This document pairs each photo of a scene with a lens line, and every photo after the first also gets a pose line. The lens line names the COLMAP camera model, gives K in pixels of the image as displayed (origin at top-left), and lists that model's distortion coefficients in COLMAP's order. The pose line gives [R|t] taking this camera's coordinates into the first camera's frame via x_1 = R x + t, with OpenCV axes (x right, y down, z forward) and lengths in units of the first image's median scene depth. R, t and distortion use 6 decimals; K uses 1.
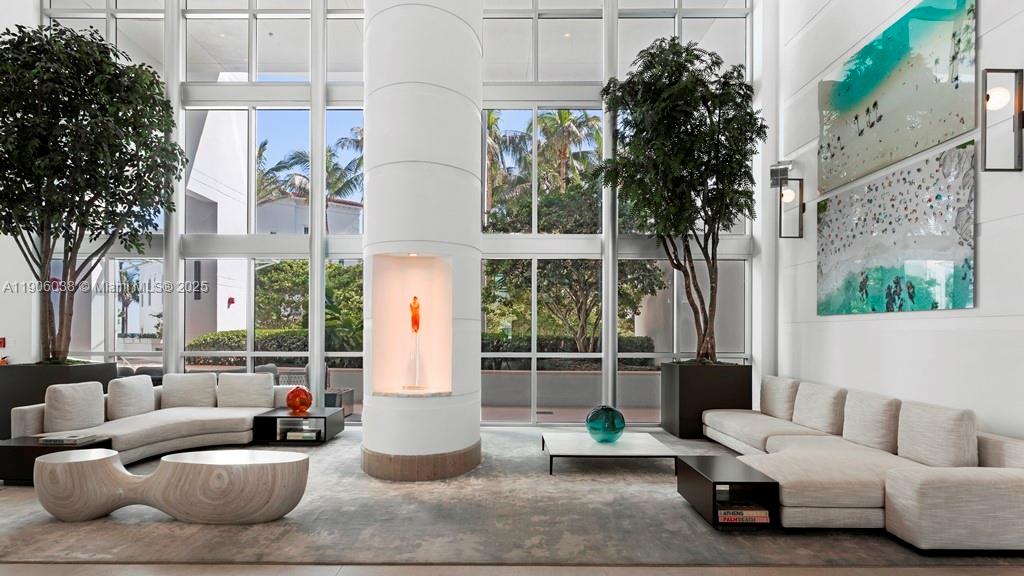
lens RADIAL K [[611.3, 0, 510.5], [0, 611.3, 332.0], [0, 0, 1]] dist [0.001231, 0.001303]
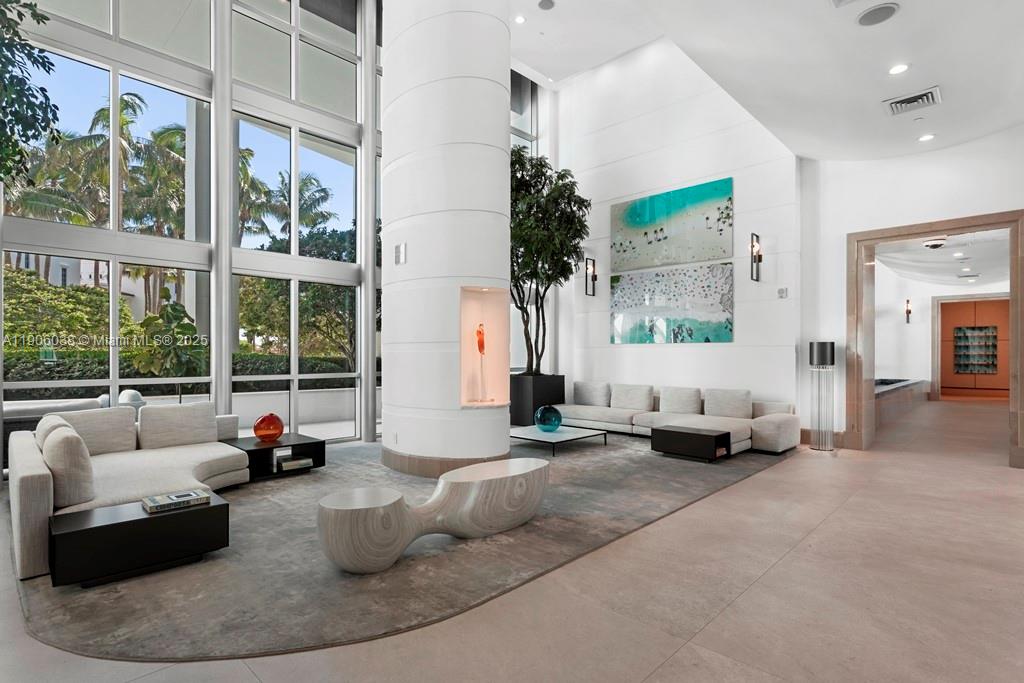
lens RADIAL K [[507.7, 0, 512.1], [0, 507.7, 356.7], [0, 0, 1]] dist [-0.002091, -0.000101]
pose [[0.695614, -0.006476, 0.718386, -0.947368], [0.000356, 0.999962, 0.008670, -0.004533], [-0.718416, -0.005775, 0.695590, 0.304490]]
